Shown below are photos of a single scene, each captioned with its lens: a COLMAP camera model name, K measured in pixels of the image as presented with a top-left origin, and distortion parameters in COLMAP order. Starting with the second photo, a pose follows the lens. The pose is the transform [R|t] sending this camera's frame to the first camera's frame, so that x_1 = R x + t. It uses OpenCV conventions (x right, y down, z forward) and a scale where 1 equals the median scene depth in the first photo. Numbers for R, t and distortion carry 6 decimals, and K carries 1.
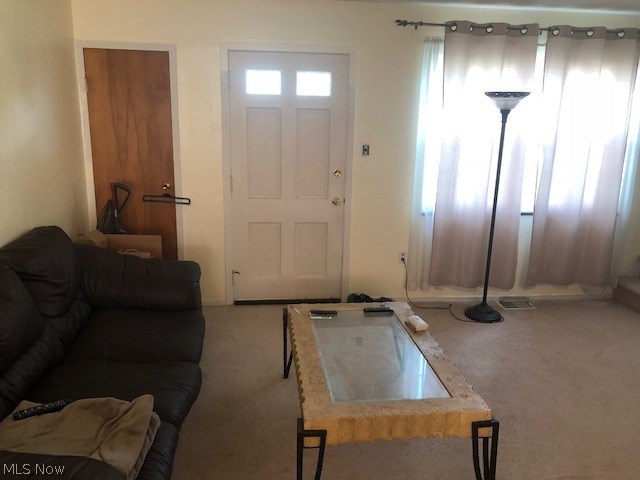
lens RADIAL K [[539.9, 0, 320.0], [0, 539.9, 240.0], [0, 0, 1]] dist [0.002056, 0.000307]
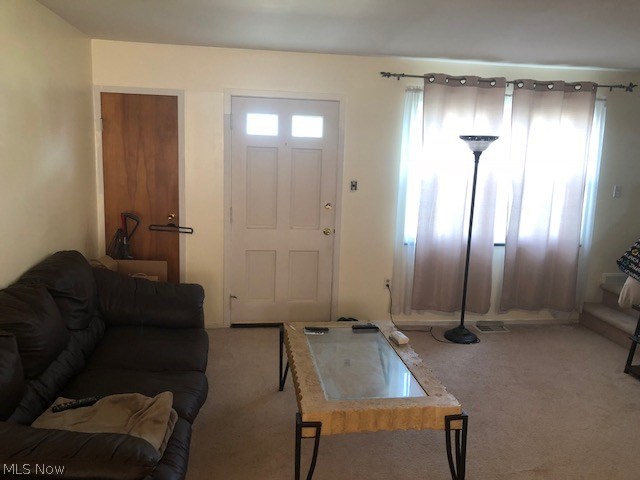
lens RADIAL K [[539.9, 0, 320.0], [0, 539.9, 240.0], [0, 0, 1]] dist [0.002056, 0.000307]
pose [[0.999645, 0.007879, 0.025450, -0.012754], [-0.006210, 0.997865, -0.065018, 0.018231], [-0.025908, 0.064837, 0.997559, -0.103282]]
